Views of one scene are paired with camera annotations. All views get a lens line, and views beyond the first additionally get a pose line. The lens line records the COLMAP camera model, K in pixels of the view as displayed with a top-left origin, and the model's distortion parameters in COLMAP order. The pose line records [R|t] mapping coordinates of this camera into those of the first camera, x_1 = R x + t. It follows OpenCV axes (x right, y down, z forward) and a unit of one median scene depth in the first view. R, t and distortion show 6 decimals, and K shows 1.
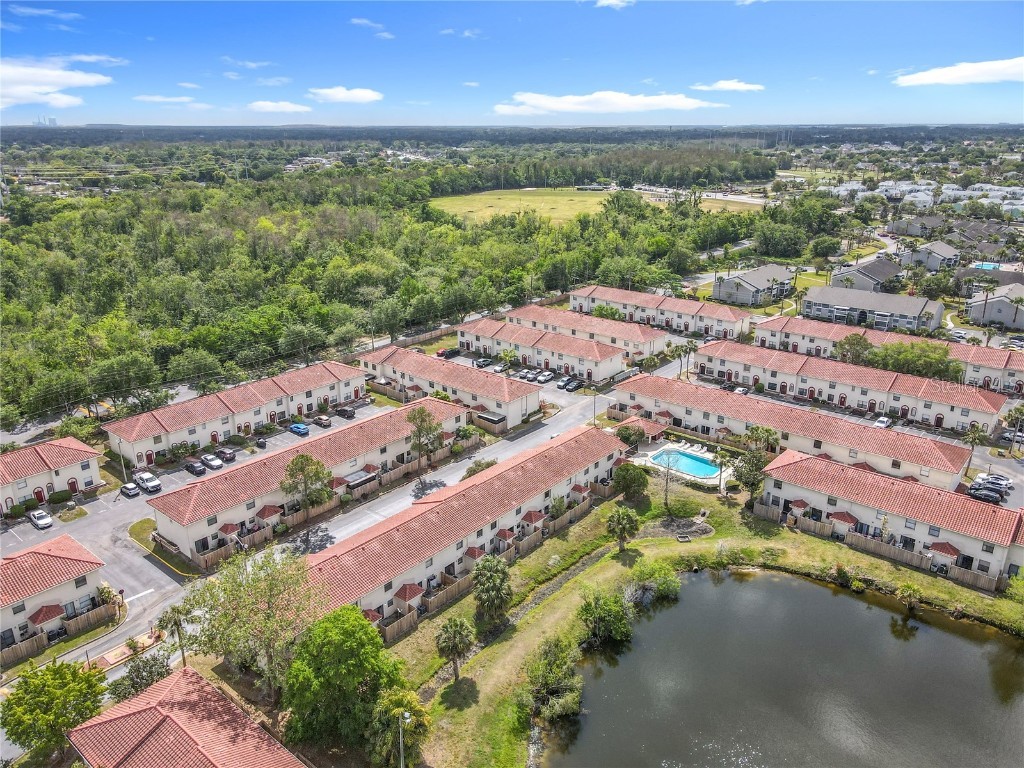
lens RADIAL K [[750.3, 0, 512.0], [0, 750.3, 384.0], [0, 0, 1]] dist [0.005414, 0.005789]
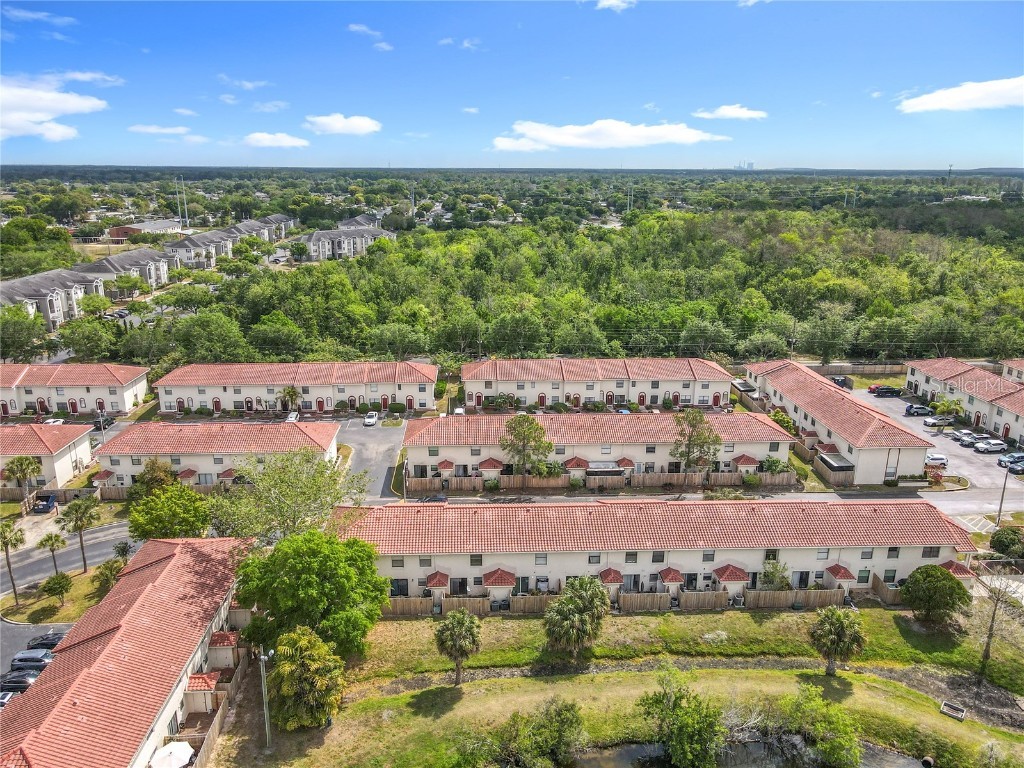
lens RADIAL K [[750.3, 0, 512.0], [0, 750.3, 384.0], [0, 0, 1]] dist [0.005414, 0.005789]
pose [[0.682514, 0.207516, -0.700793, 0.272228], [-0.243717, 0.968585, 0.049453, 0.010490], [0.689040, 0.137043, 0.711648, 0.236563]]
